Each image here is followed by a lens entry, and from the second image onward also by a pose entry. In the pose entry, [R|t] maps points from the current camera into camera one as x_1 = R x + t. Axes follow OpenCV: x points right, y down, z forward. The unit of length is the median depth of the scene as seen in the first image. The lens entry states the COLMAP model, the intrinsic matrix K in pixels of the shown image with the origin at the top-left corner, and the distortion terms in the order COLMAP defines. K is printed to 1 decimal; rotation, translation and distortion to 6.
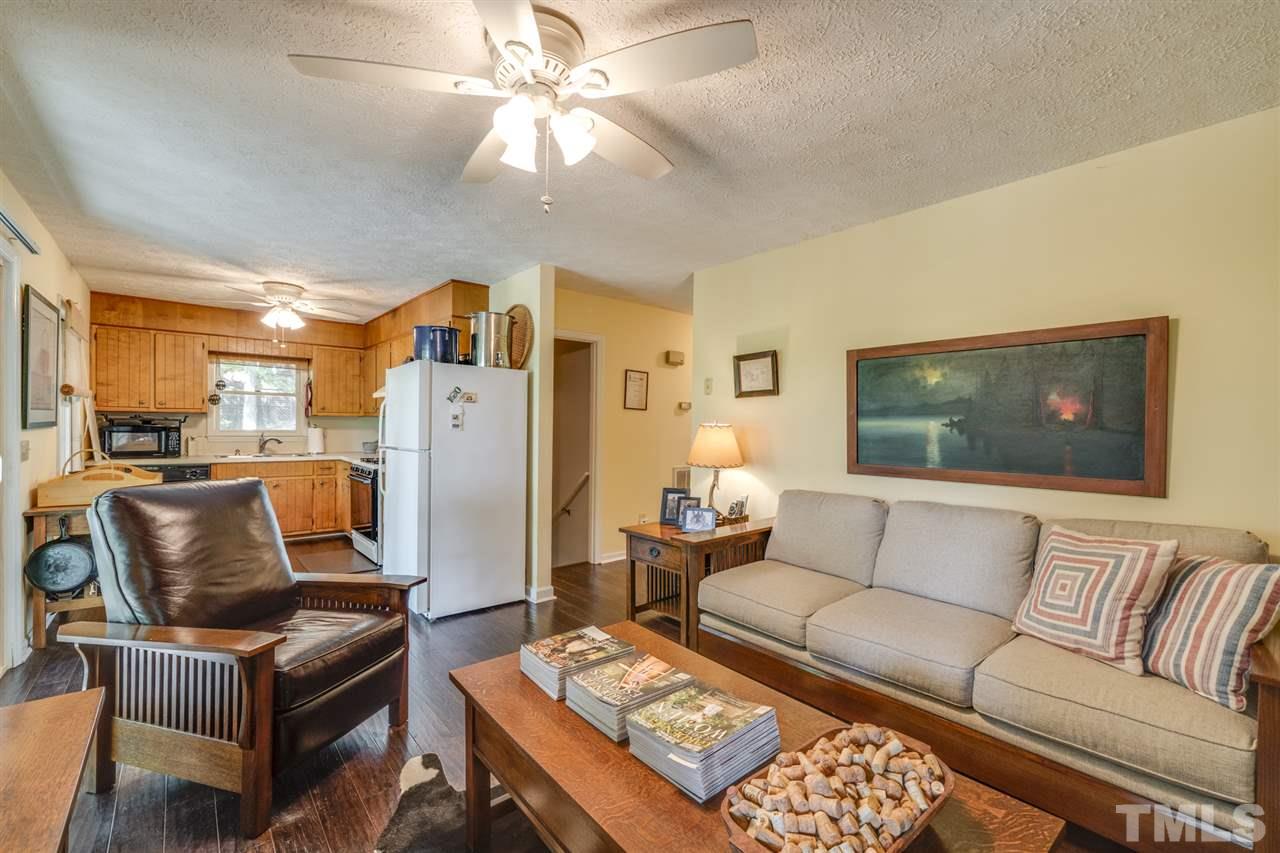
lens RADIAL K [[537.9, 0, 634.3], [0, 537.9, 429.0], [0, 0, 1]] dist [0.000271, 0.000085]
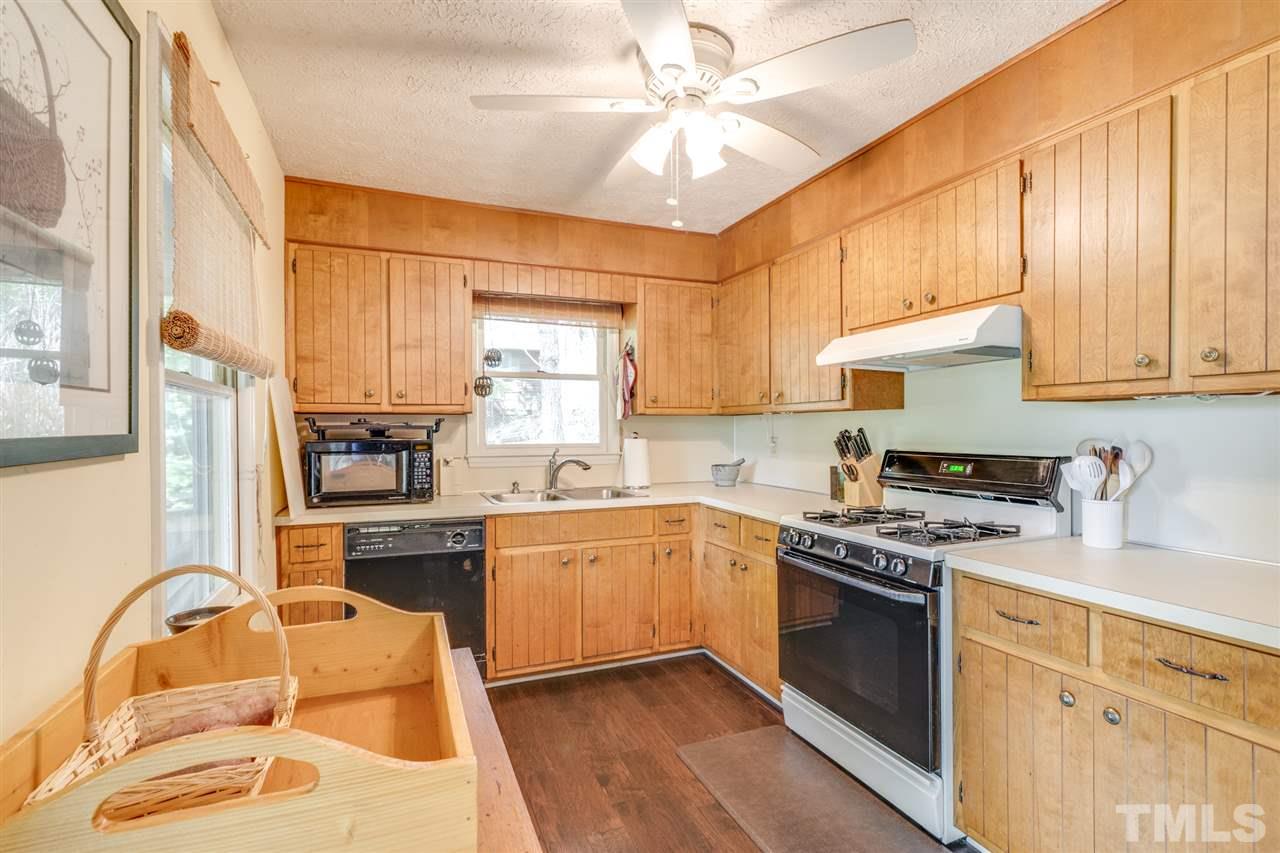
lens RADIAL K [[618.2, 0, 640.0], [0, 618.2, 426.5], [0, 0, 1]] dist [-0.000429, -0.000048]
pose [[0.950640, -0.018981, -0.309715, -0.477565], [0.016218, 0.999802, -0.011495, -0.007719], [0.309872, 0.005905, 0.950760, 0.509367]]
